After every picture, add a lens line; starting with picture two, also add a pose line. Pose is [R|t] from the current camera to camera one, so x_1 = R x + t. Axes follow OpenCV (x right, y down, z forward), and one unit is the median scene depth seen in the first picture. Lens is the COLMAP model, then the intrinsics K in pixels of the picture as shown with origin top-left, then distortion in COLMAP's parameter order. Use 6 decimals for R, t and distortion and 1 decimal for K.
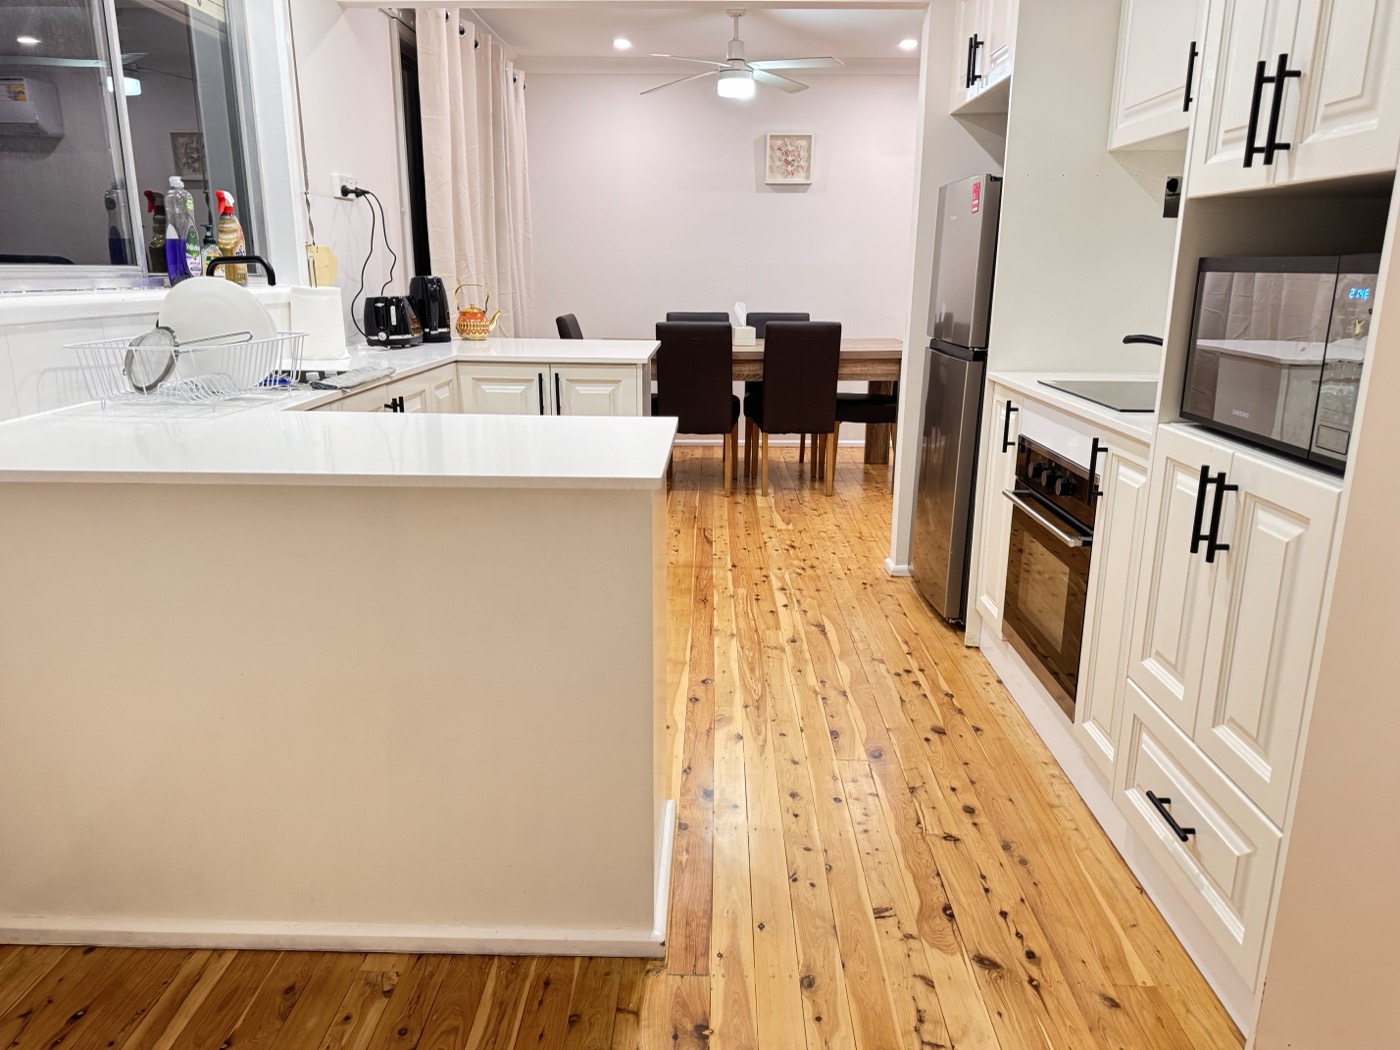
lens RADIAL K [[982.5, 0, 740.9], [0, 982.5, 523.6], [0, 0, 1]] dist [0.056012, -0.138547]
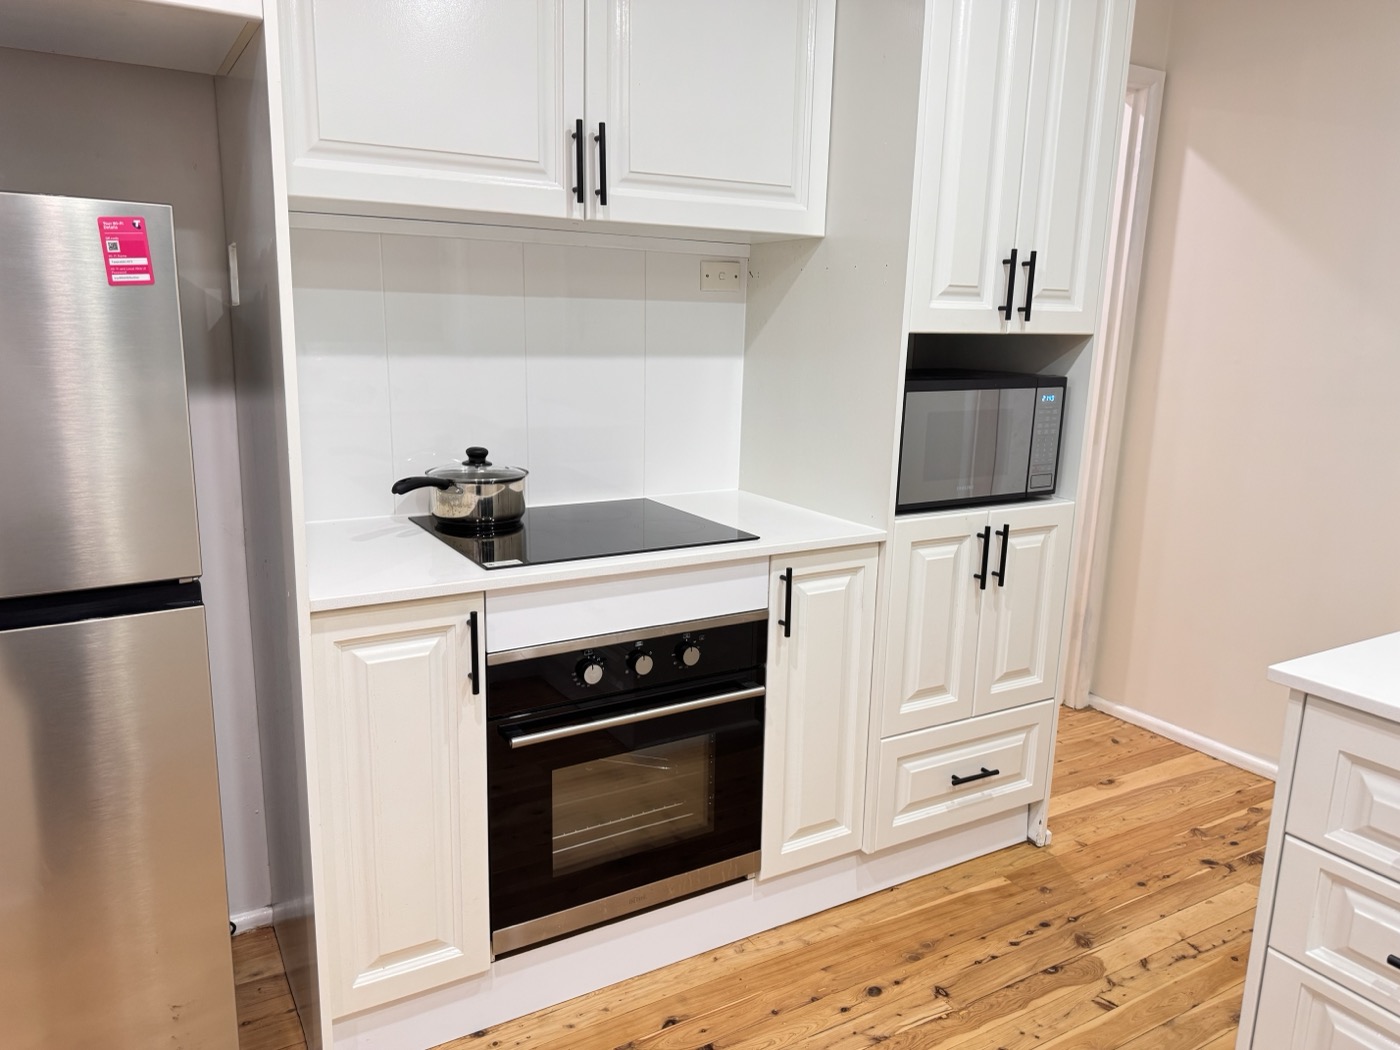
lens RADIAL K [[1000.4, 0, 694.9], [0, 1000.4, 519.0], [0, 0, 1]] dist [0.007086, 0.001026]
pose [[-0.486004, -0.191503, 0.852717, -0.270495], [0.194020, 0.927708, 0.318926, -0.303153], [-0.852148, 0.320444, -0.413714, 0.974621]]
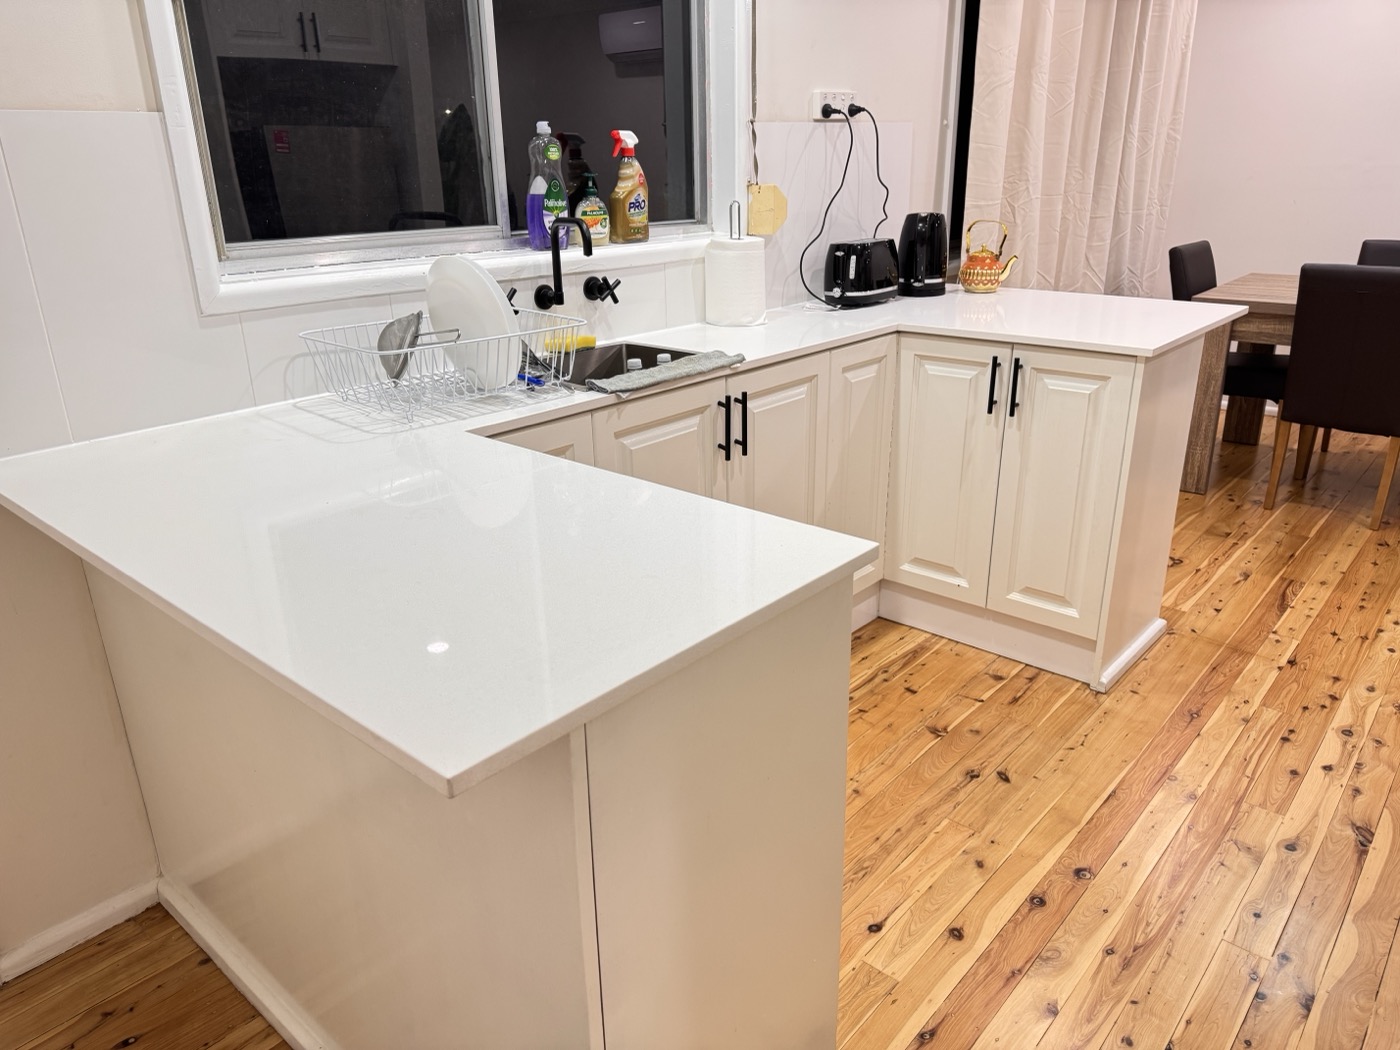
lens RADIAL K [[997.2, 0, 700.0], [0, 997.2, 525.0], [0, 0, 1]] dist [0.038892, -0.049991]
pose [[0.738623, 0.206967, -0.641561, 0.141573], [-0.139441, 0.978028, 0.154974, -0.119887], [0.659540, -0.025007, 0.751254, 0.306633]]
